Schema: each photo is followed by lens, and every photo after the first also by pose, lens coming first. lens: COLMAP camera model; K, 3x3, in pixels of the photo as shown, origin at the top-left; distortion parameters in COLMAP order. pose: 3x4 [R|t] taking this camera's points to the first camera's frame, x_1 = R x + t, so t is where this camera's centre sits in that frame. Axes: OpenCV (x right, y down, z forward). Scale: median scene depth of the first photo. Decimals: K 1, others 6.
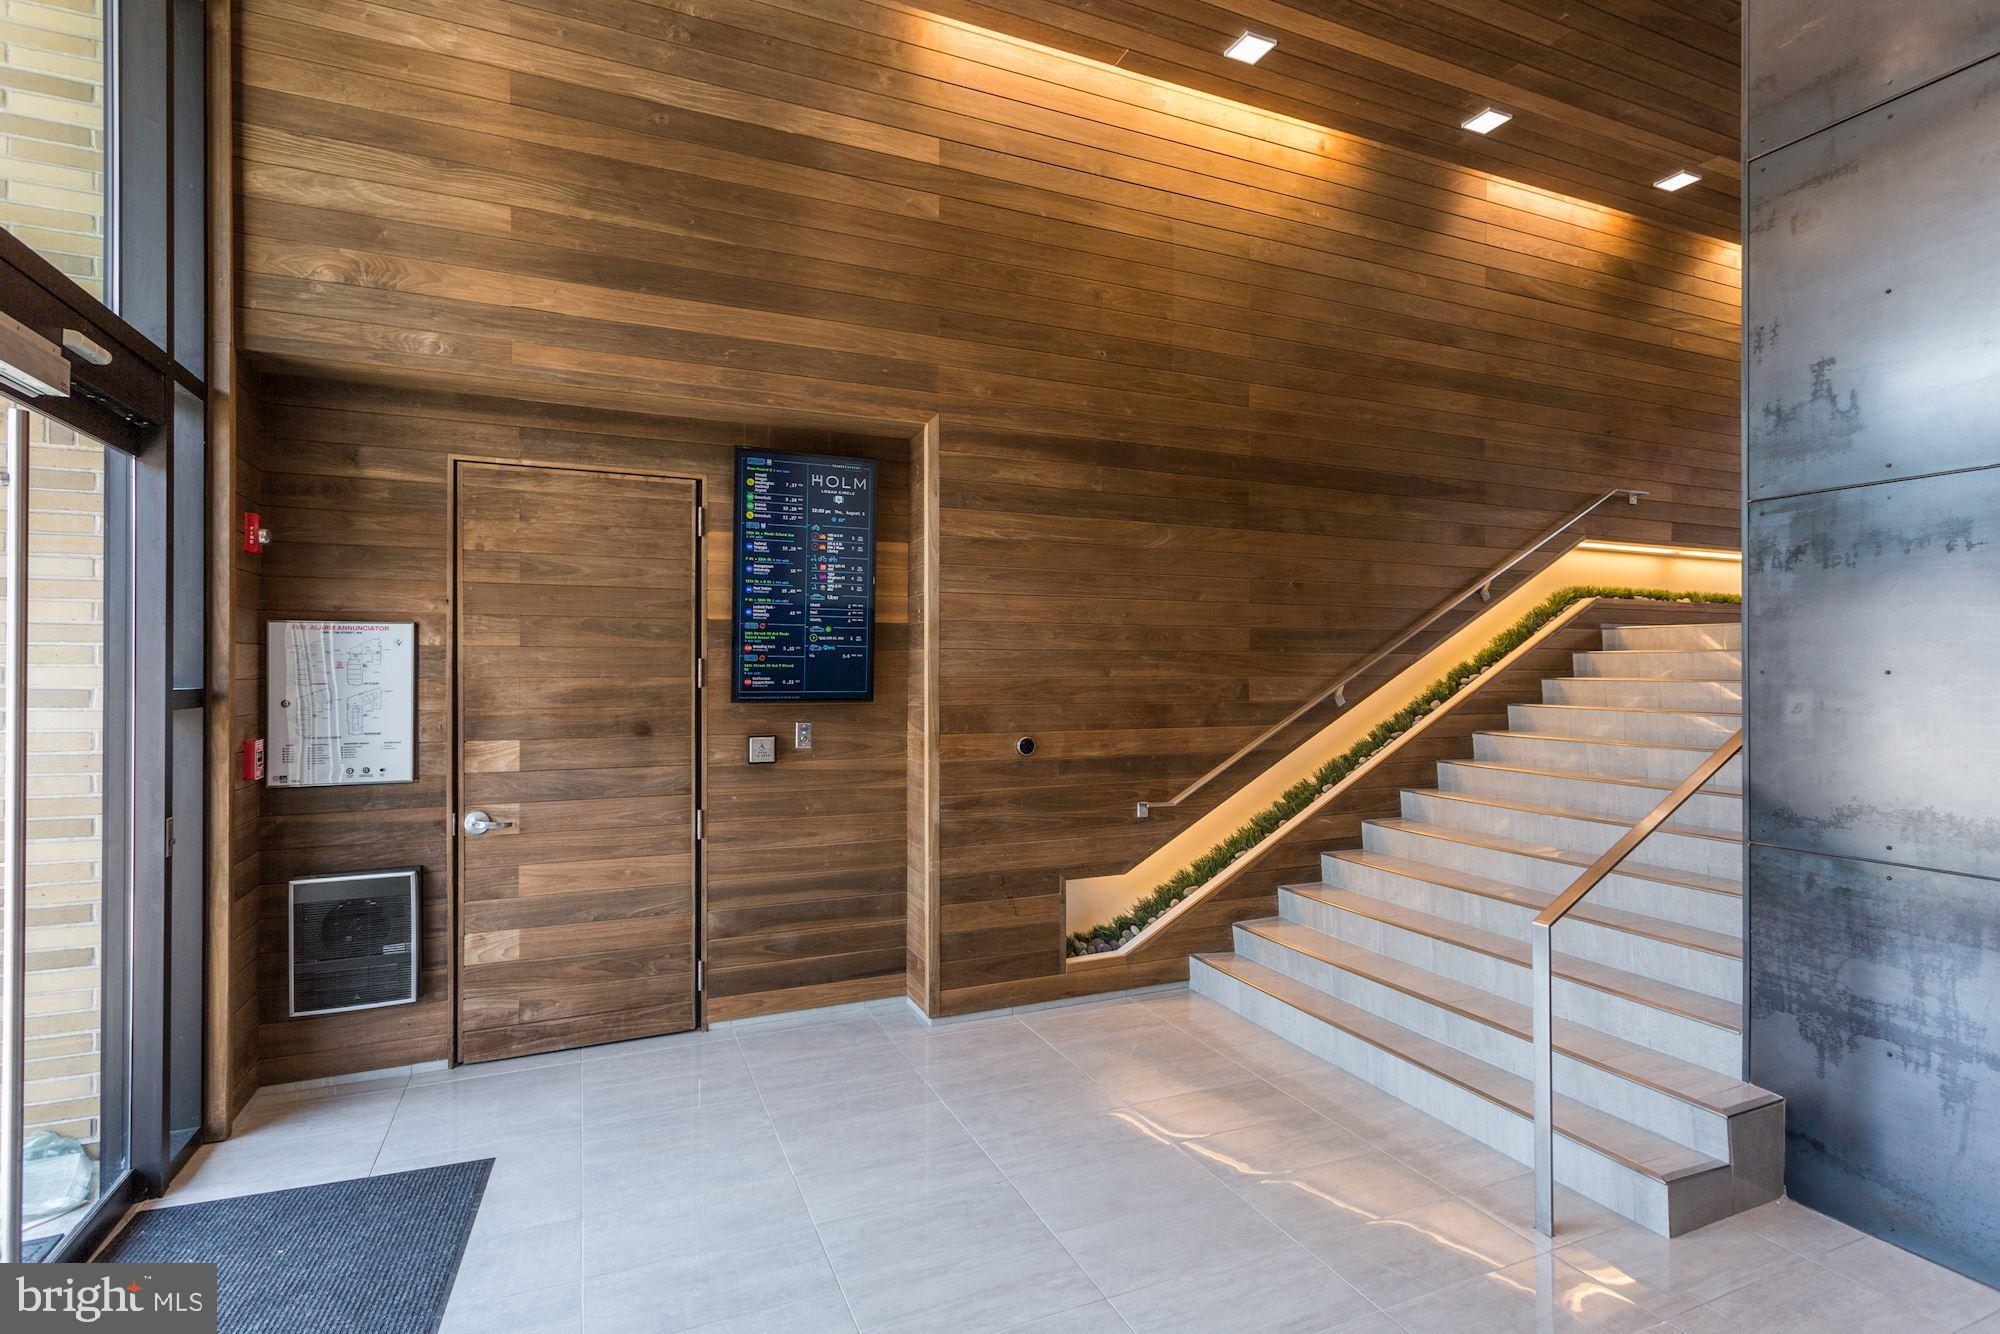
lens RADIAL K [[961.2, 0, 1000.0], [0, 961.2, 667.0], [0, 0, 1]] dist [0.002902, 0.000969]
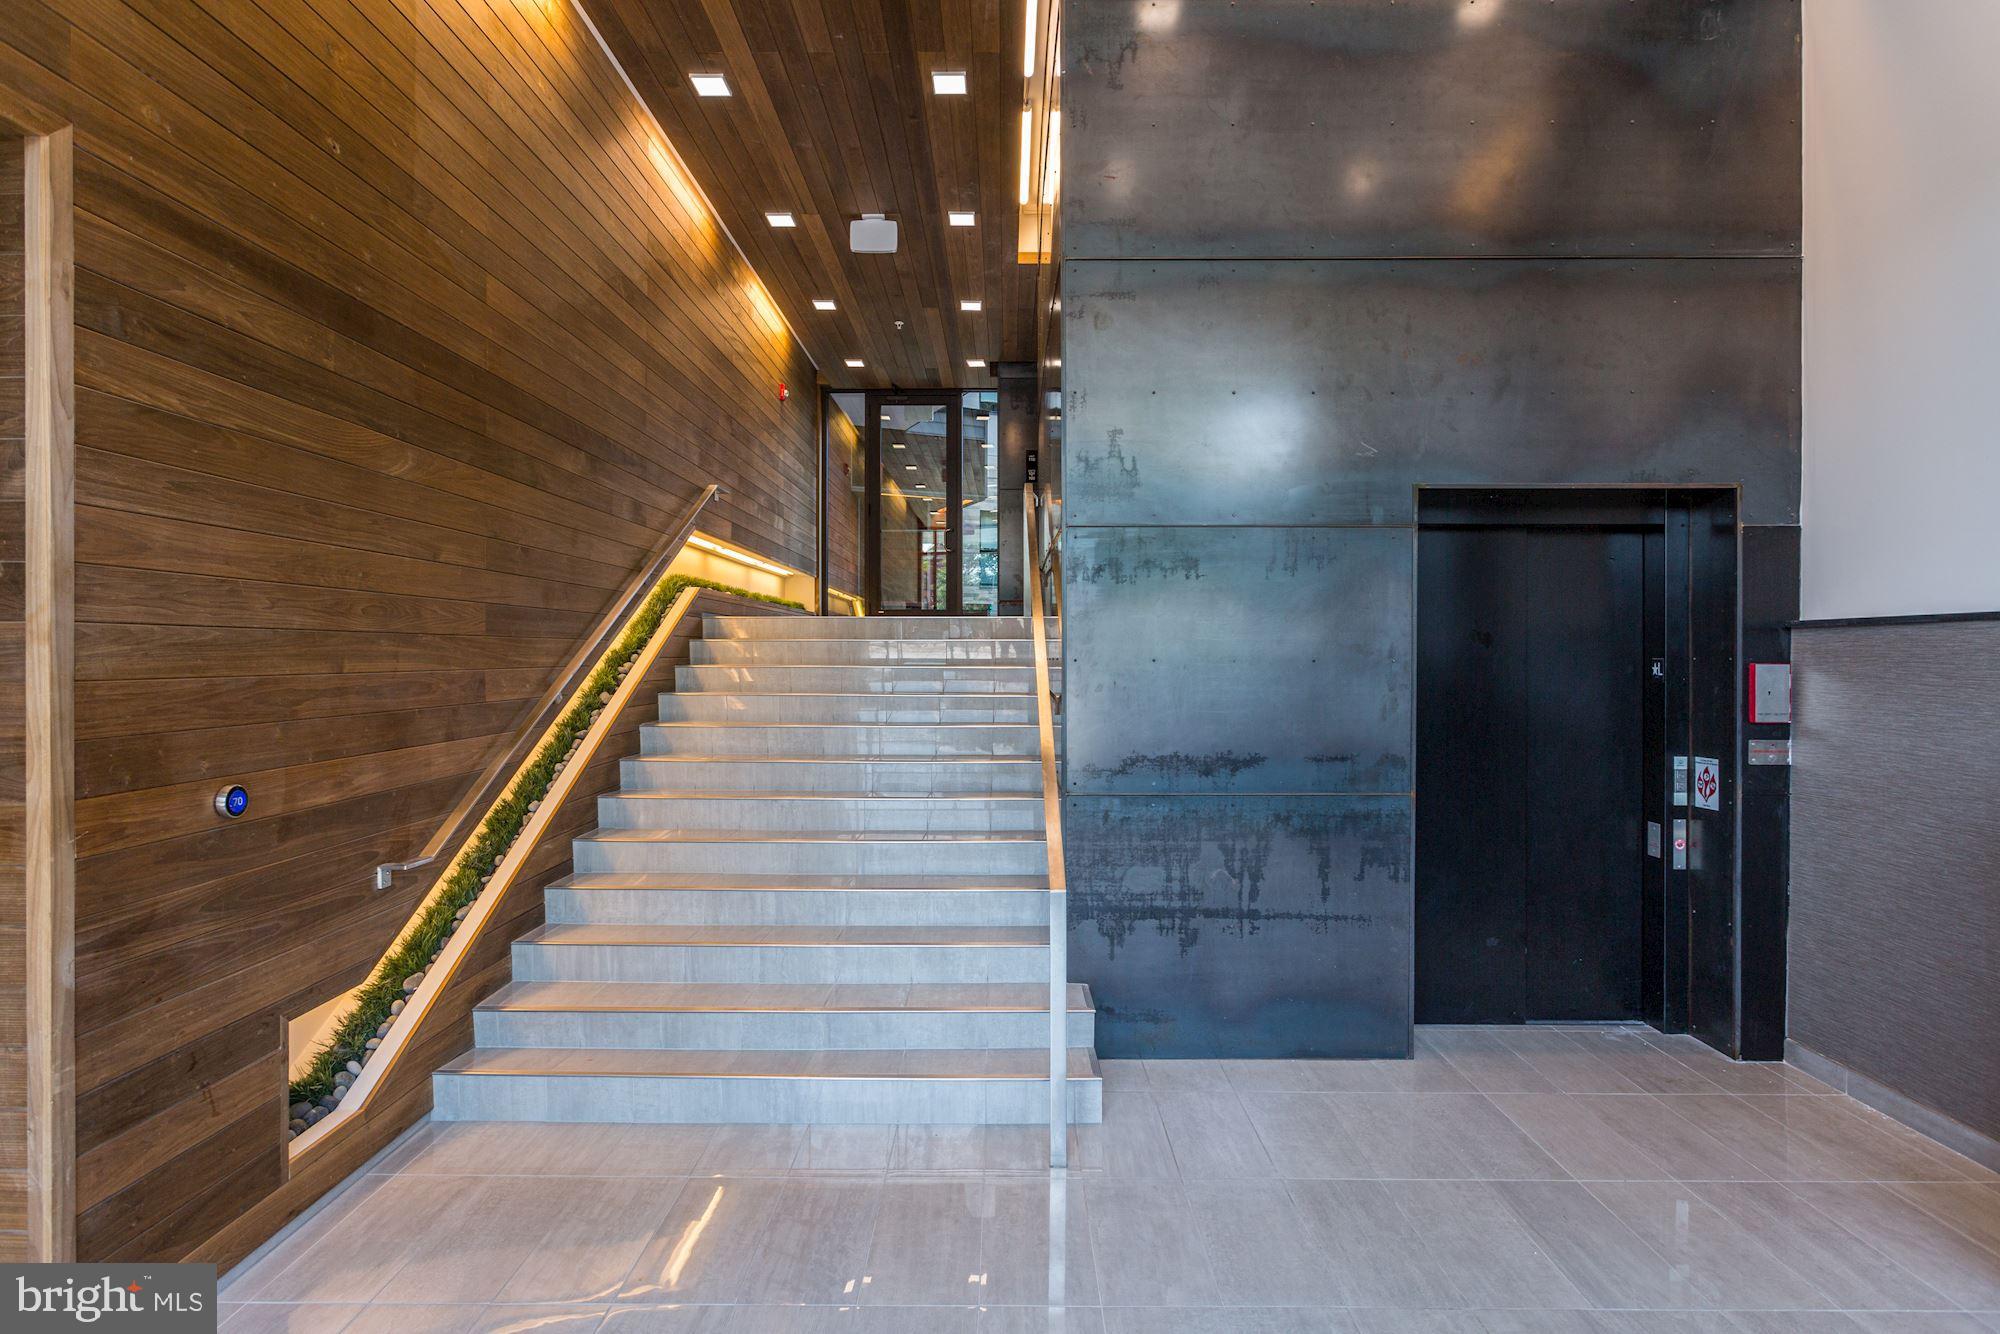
lens RADIAL K [[1002.2, 0, 997.1], [0, 1002.2, 655.6], [0, 0, 1]] dist [-0.001632, 0.001073]
pose [[0.412423, -0.002662, 0.910989, -0.313334], [-0.000759, 0.999994, 0.003266, -0.003544], [-0.910992, -0.002038, 0.412418, 0.361122]]
